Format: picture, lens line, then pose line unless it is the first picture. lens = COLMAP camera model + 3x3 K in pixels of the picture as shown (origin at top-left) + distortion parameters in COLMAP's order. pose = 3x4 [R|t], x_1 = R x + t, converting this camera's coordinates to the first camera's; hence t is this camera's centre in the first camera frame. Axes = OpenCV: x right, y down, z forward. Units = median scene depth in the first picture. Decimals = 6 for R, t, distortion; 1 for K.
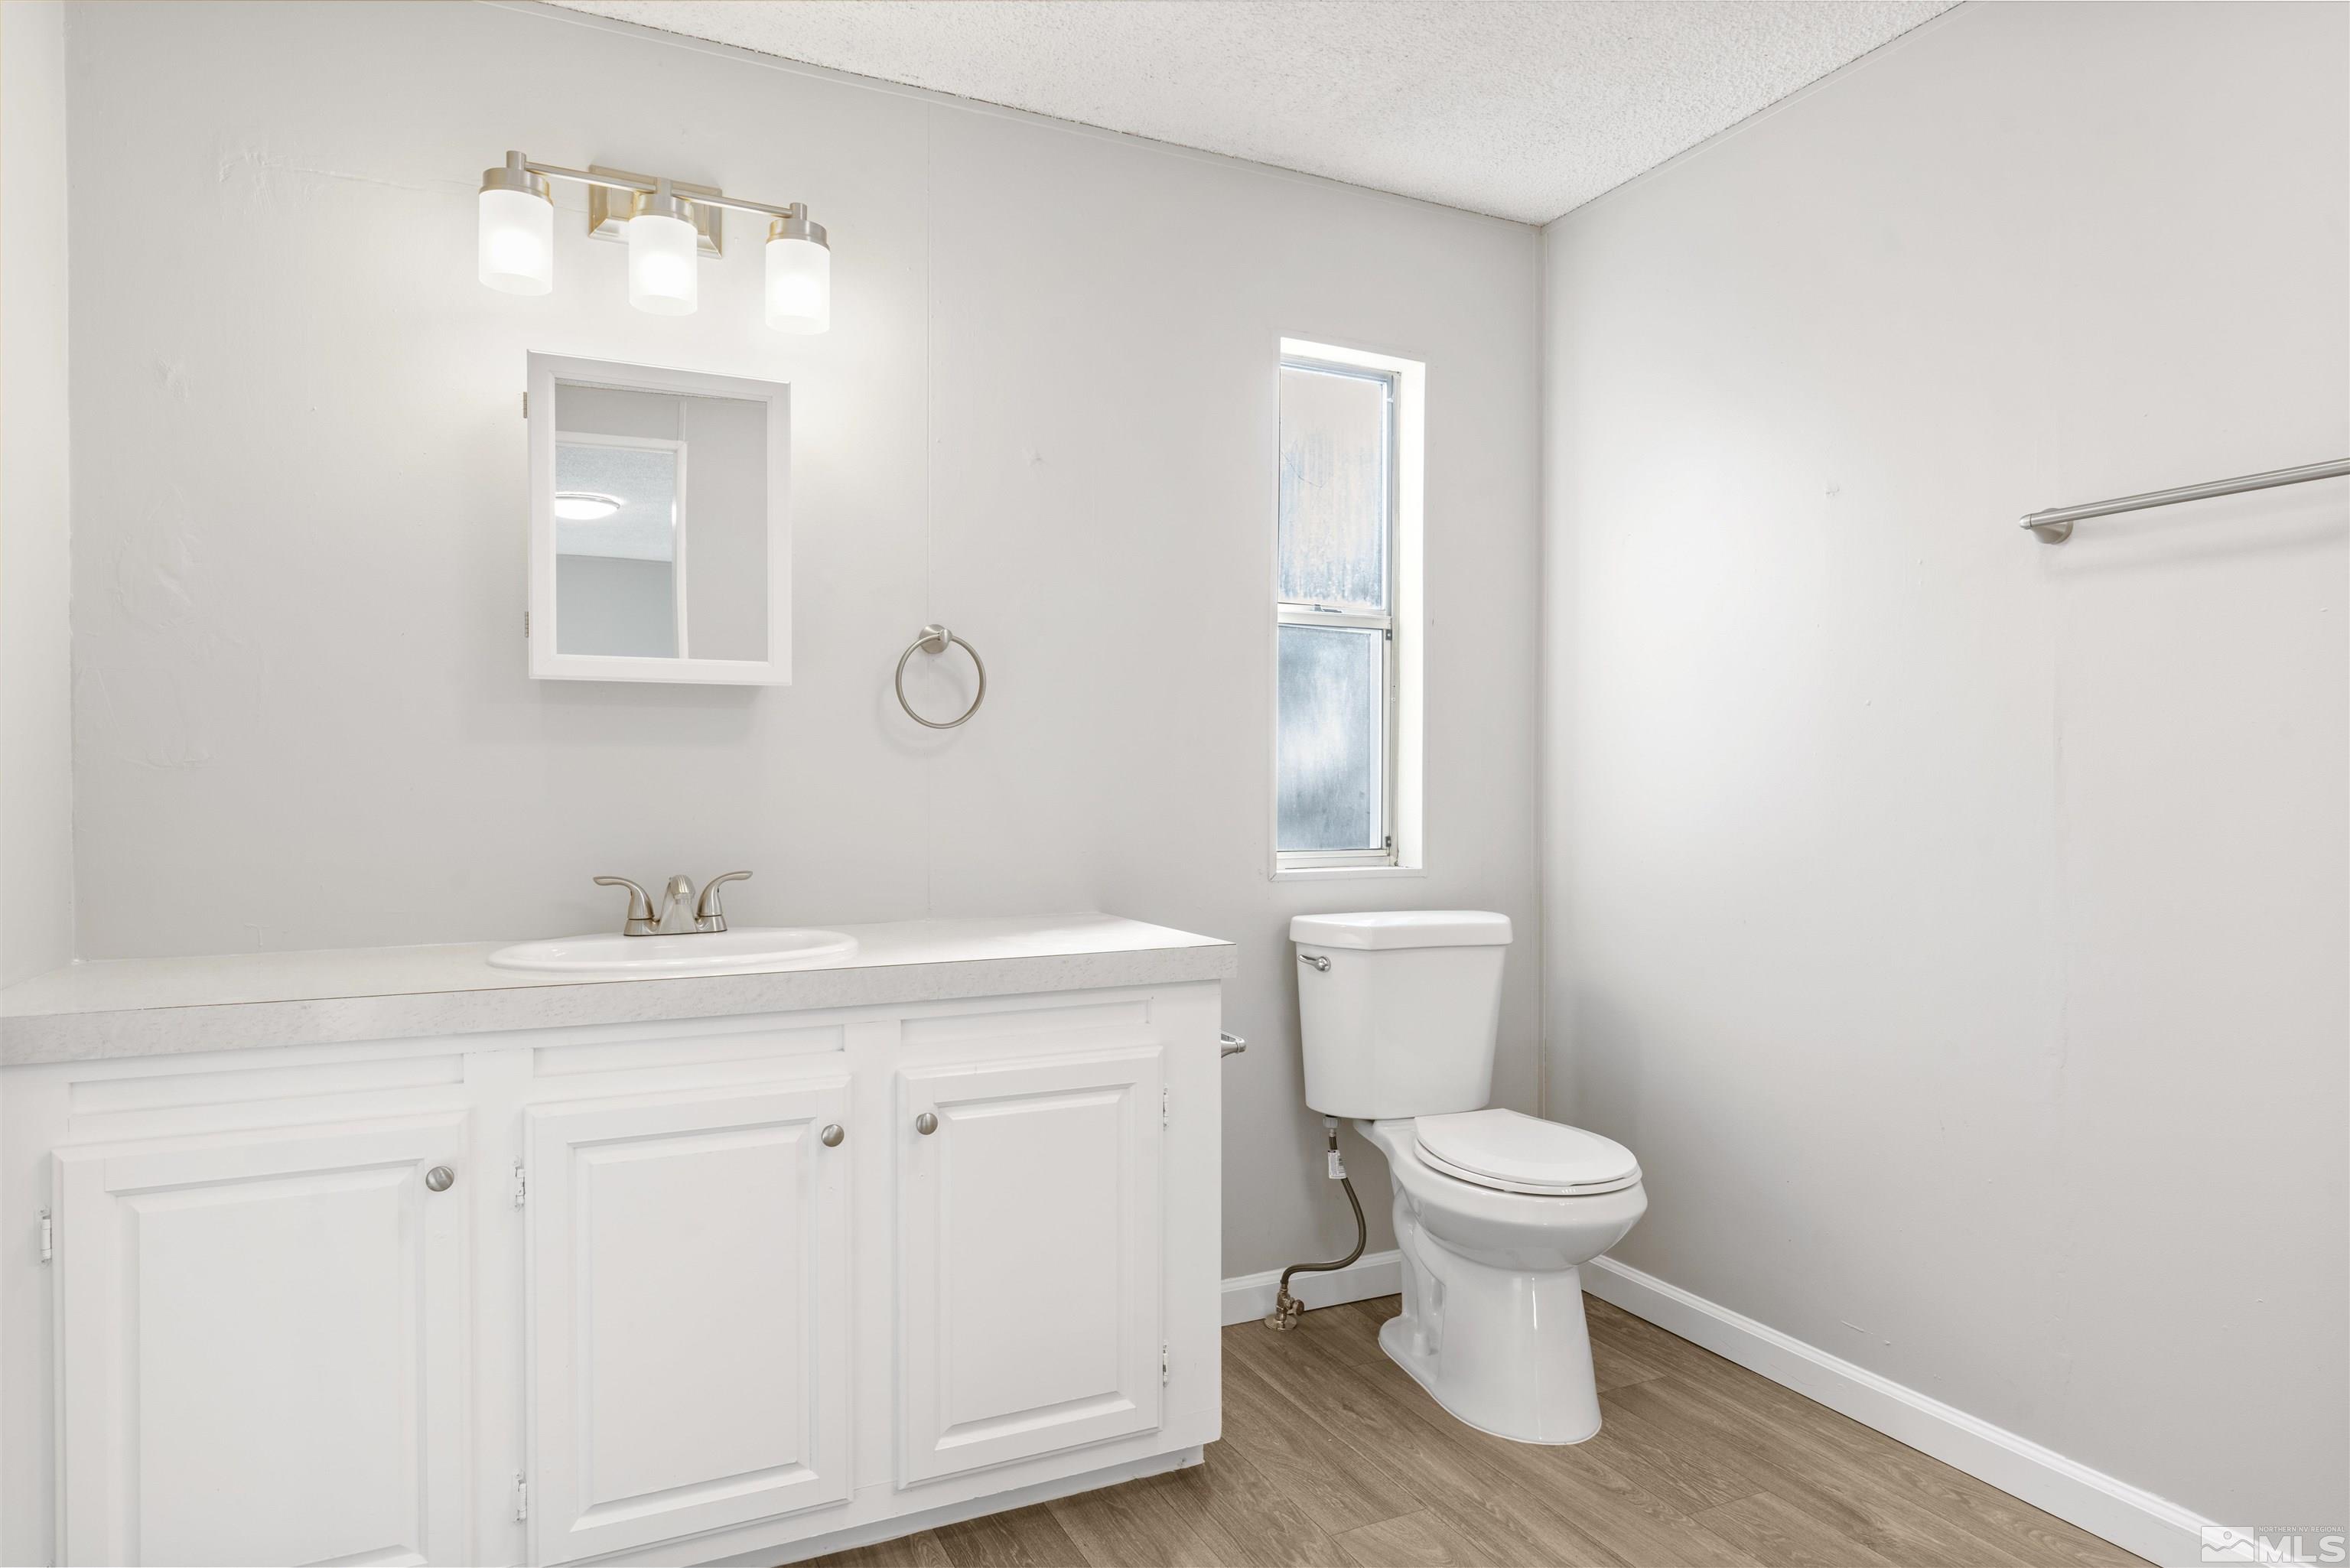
lens RADIAL K [[1379.0, 0, 1175.0], [0, 1379.0, 784.0], [0, 0, 1]] dist [-0.000139, 0.000069]
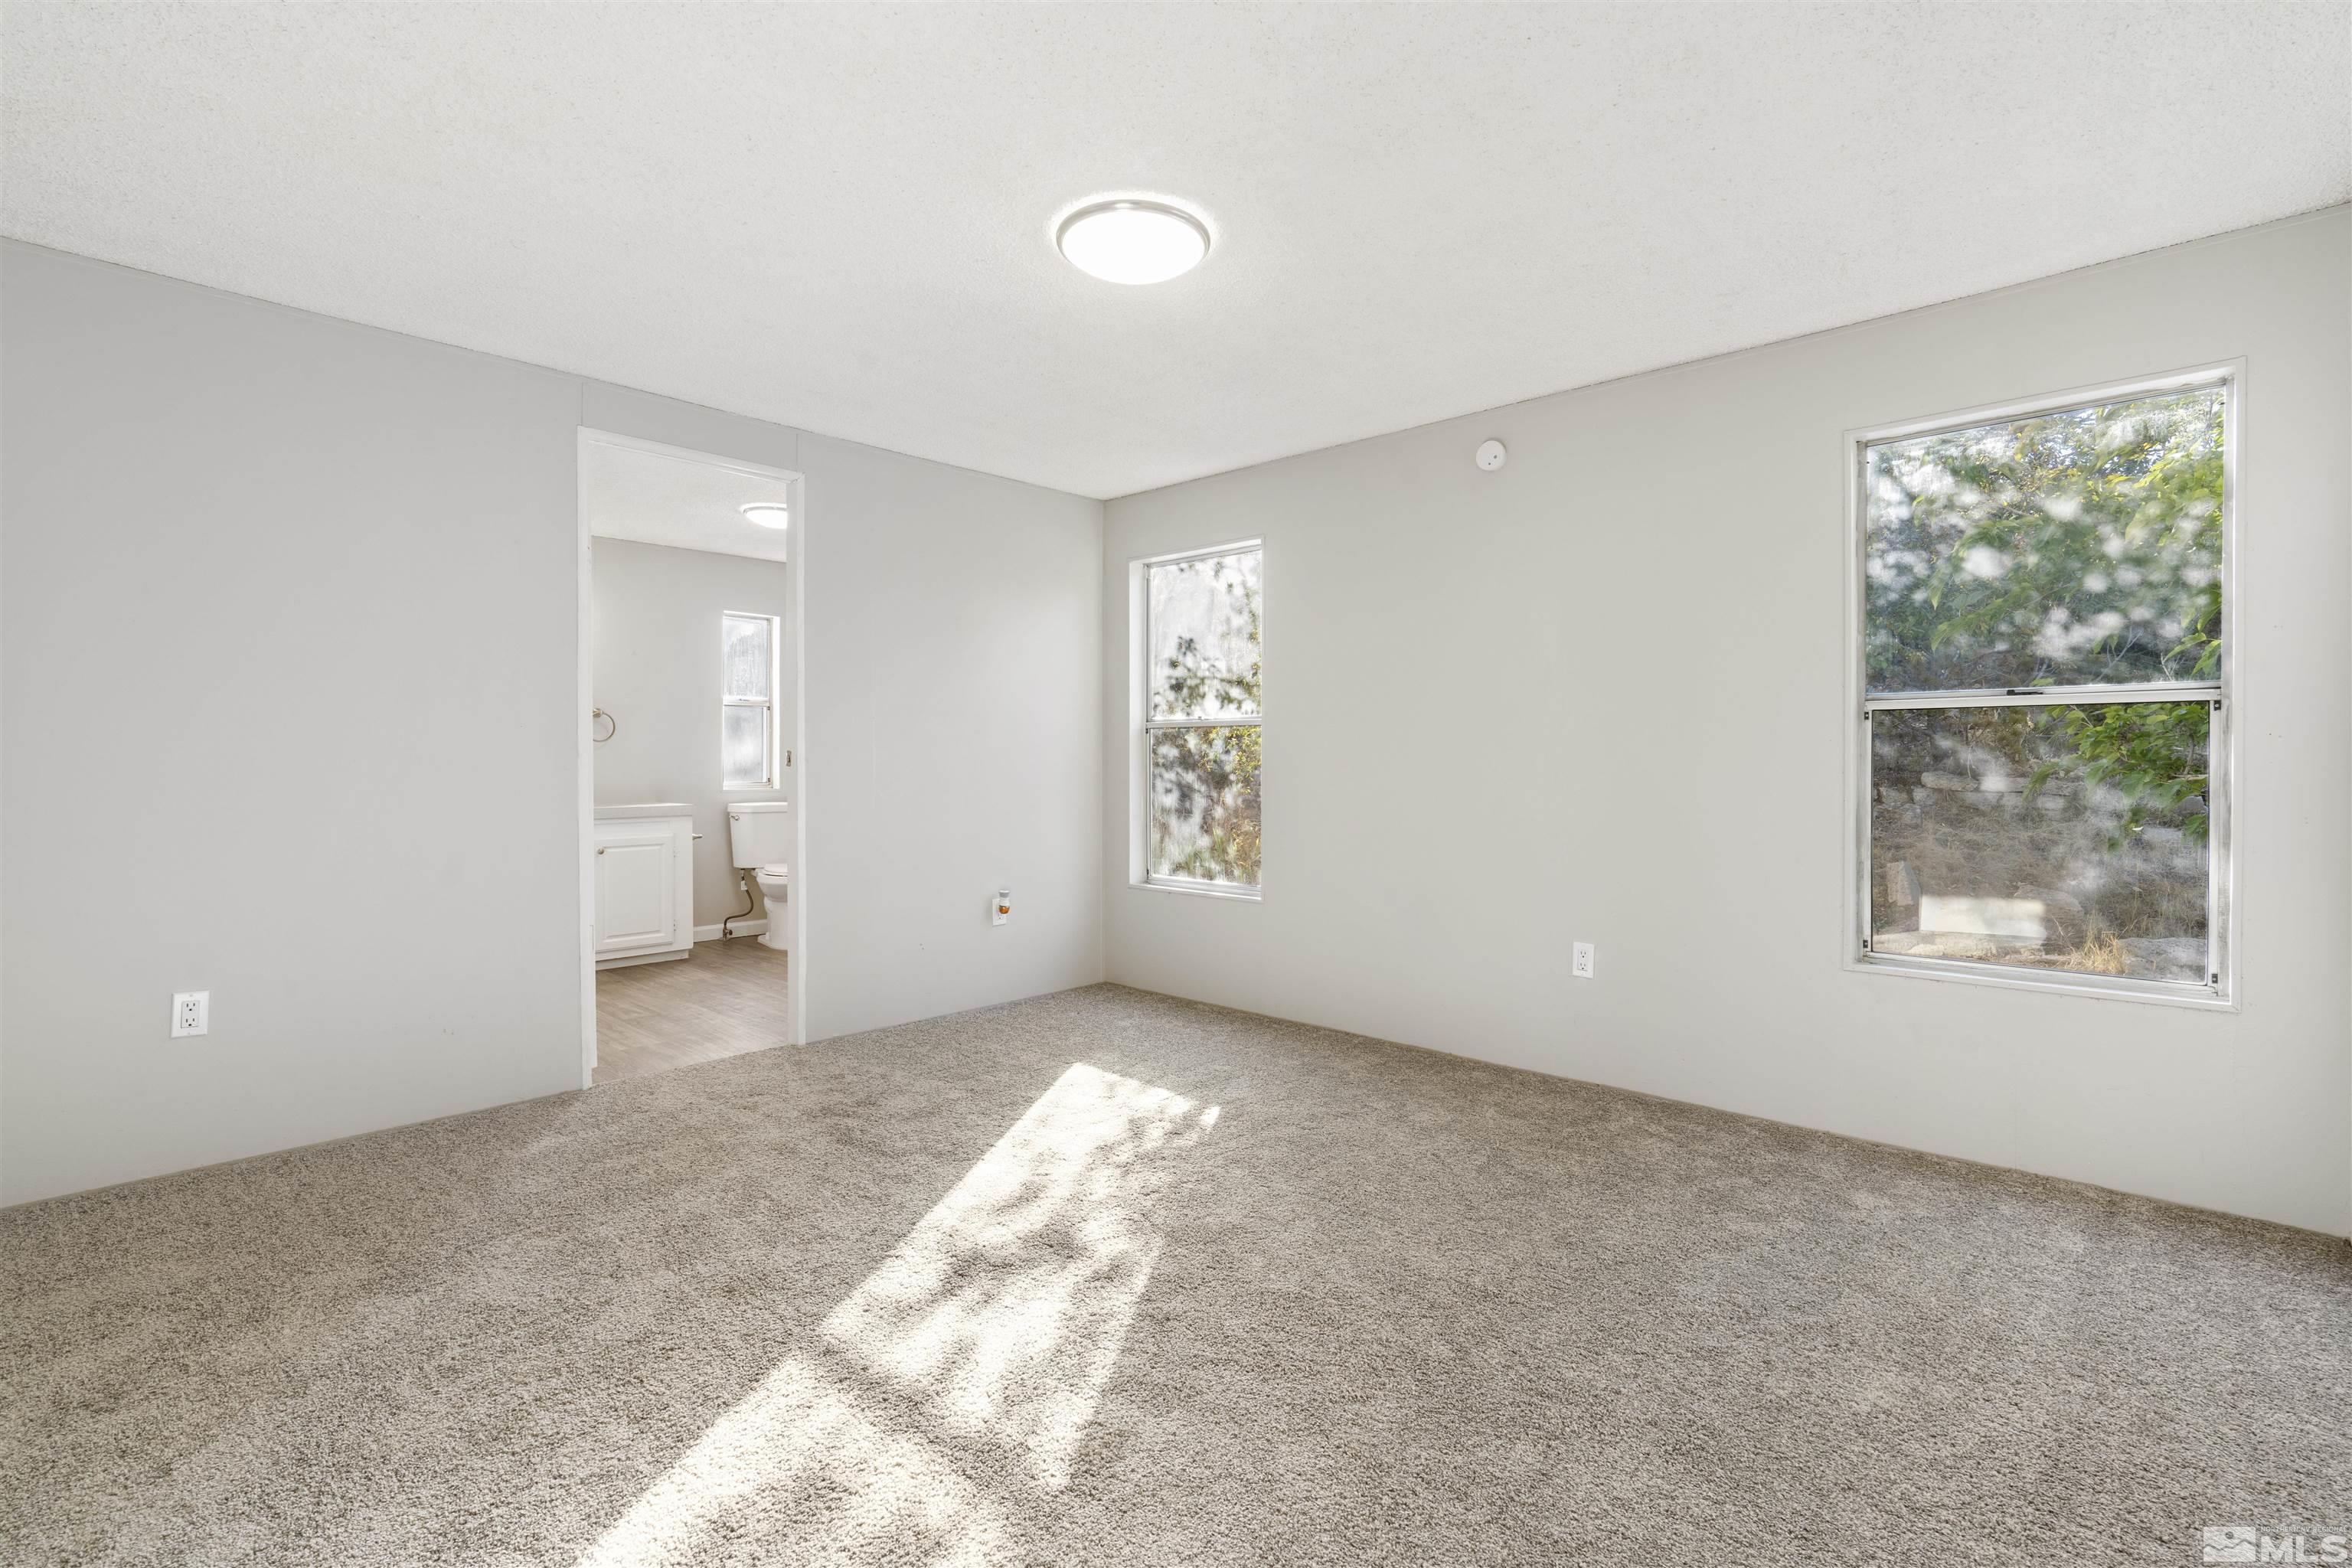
lens RADIAL K [[1054.5, 0, 1176.0], [0, 1054.5, 784.0], [0, 0, 1]] dist [-0.004558, 0.001075]
pose [[0.931045, -0.002581, 0.364894, 0.158348], [-0.003538, 0.999864, 0.016101, 0.012638], [-0.364886, -0.016282, 0.930910, -1.508762]]
